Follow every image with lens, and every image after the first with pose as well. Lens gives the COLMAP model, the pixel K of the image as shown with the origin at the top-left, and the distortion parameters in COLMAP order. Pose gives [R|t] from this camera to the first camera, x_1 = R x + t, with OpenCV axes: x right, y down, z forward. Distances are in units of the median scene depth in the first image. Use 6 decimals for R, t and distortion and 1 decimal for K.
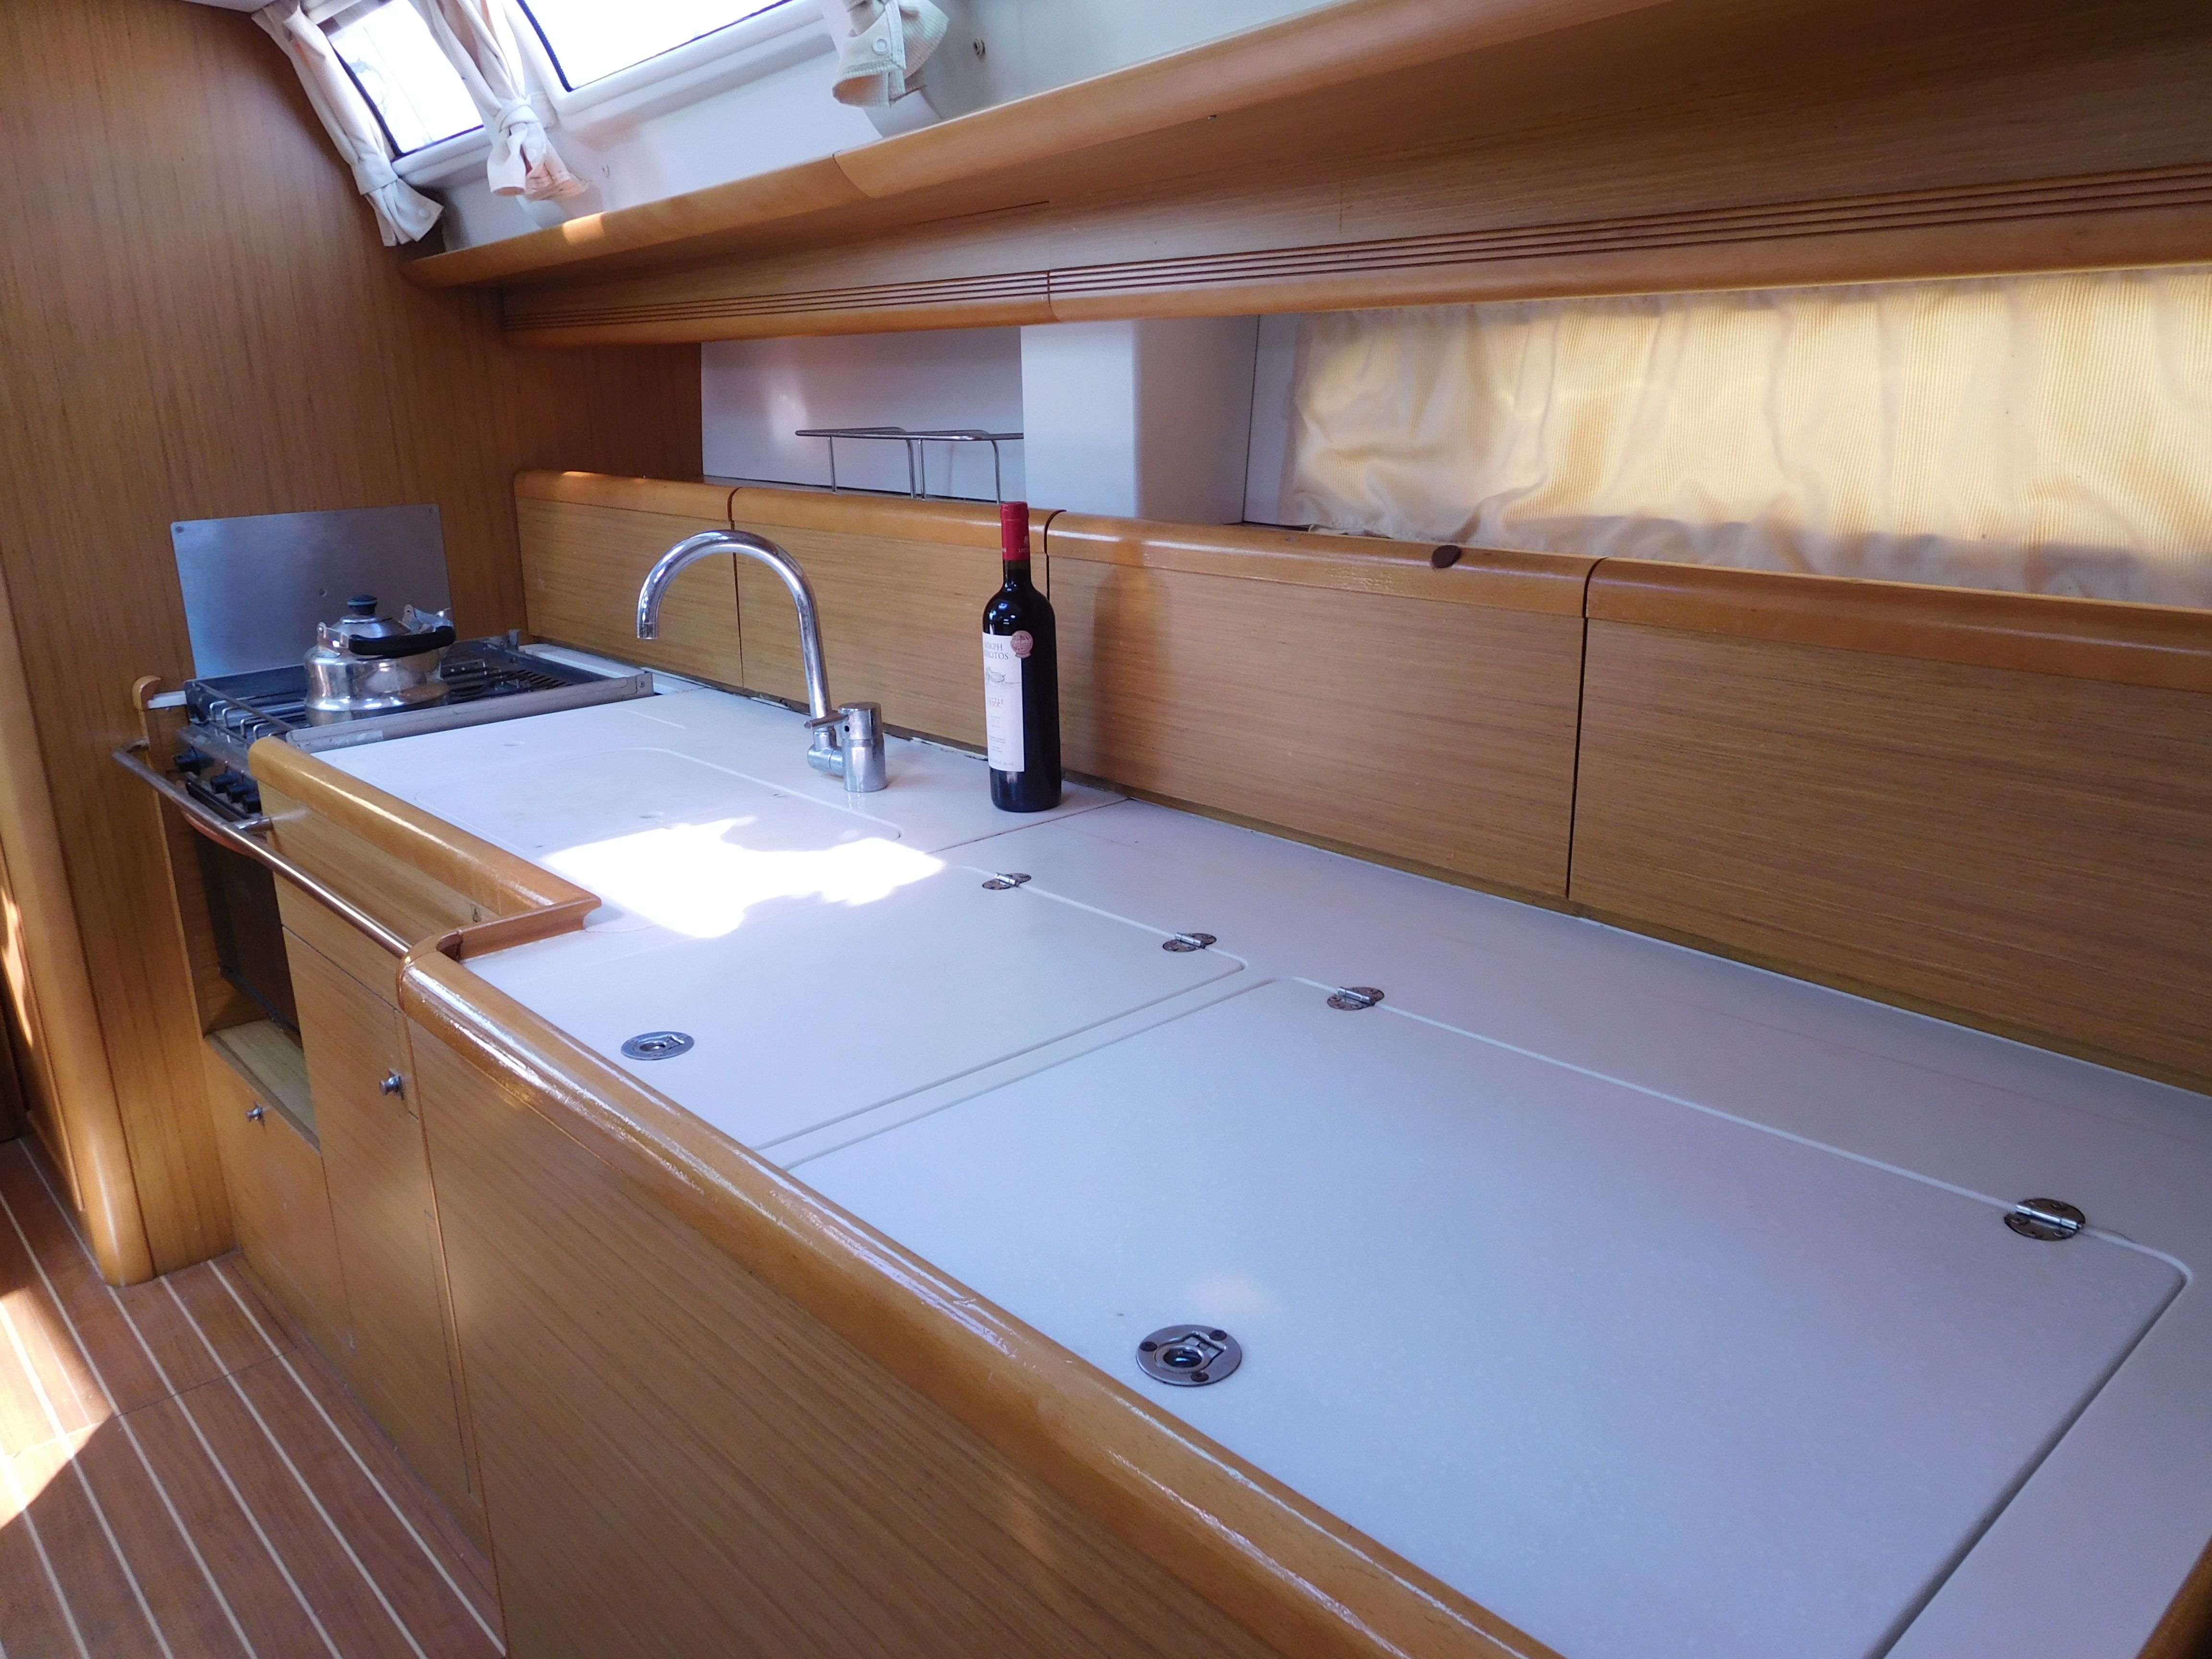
lens RADIAL K [[1657.7, 0, 1112.3], [0, 1657.7, 834.4], [0, 0, 1]] dist [-0.013082, -0.000140]
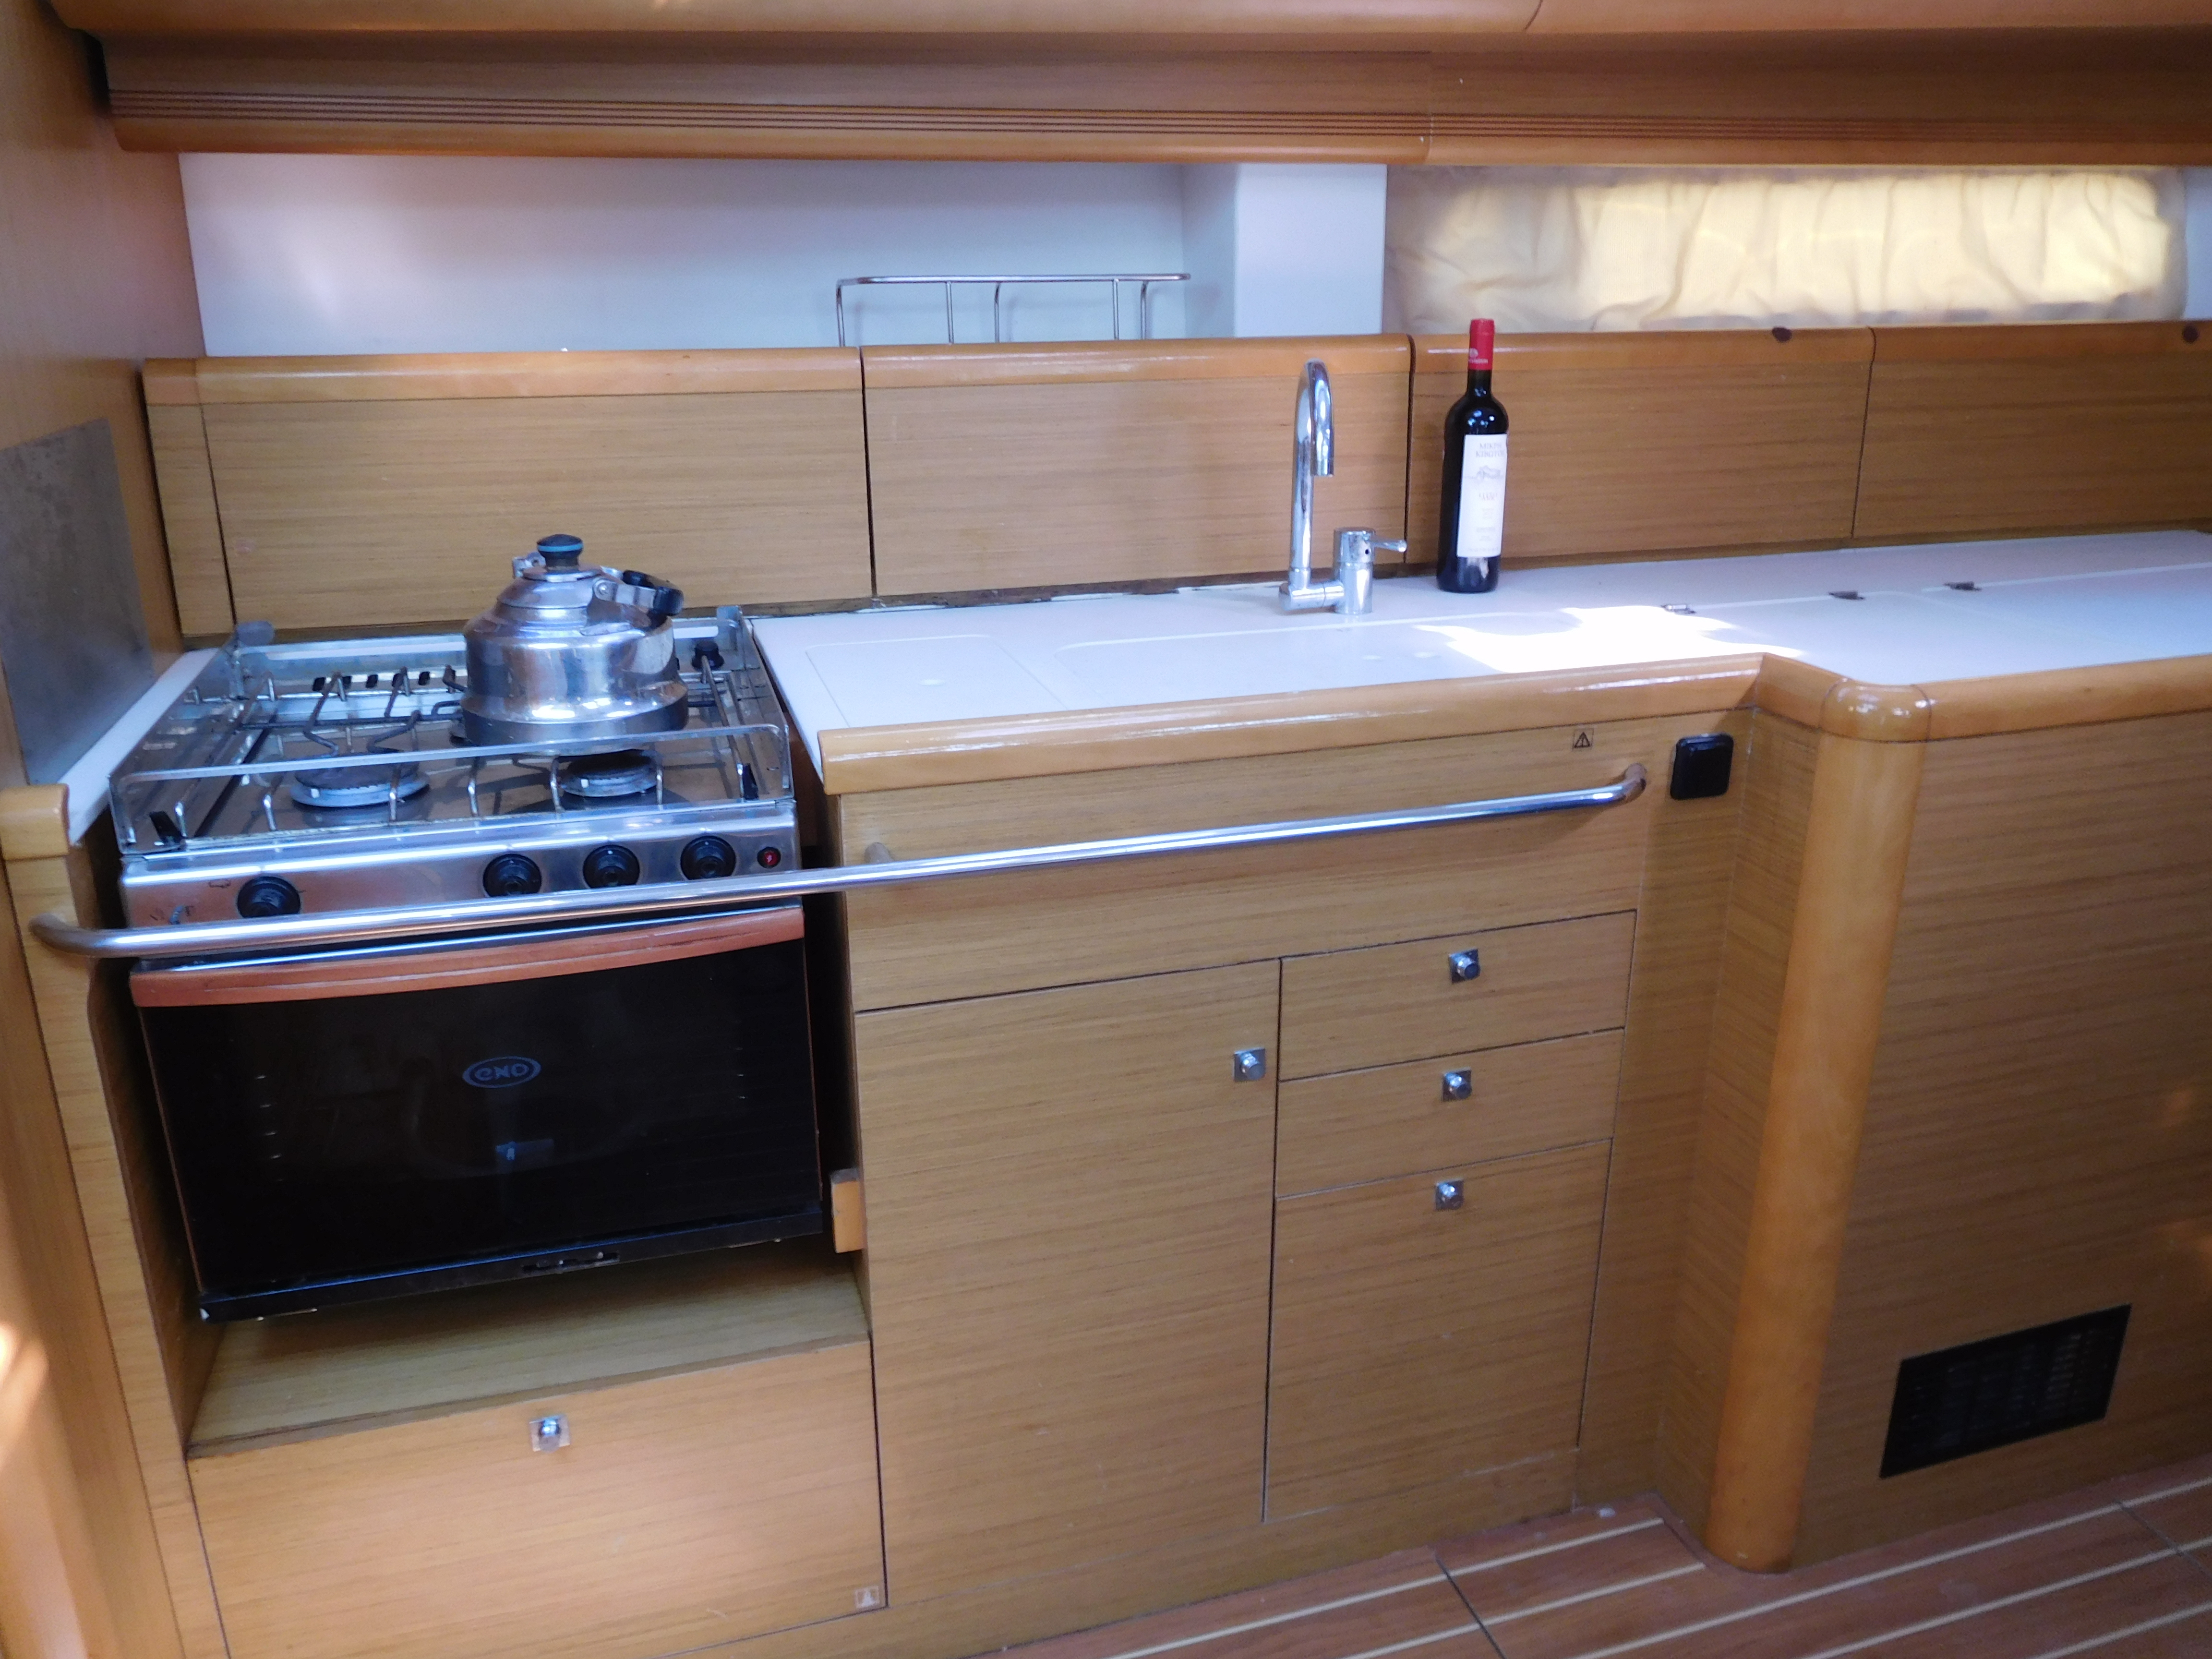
lens RADIAL K [[1657.7, 0, 1112.3], [0, 1657.7, 834.4], [0, 0, 1]] dist [-0.013082, -0.000140]
pose [[0.423765, -0.265659, 0.865938, -1.294185], [0.255082, 0.952330, 0.167333, -0.120171], [-0.869112, 0.149975, 0.471329, 0.761701]]
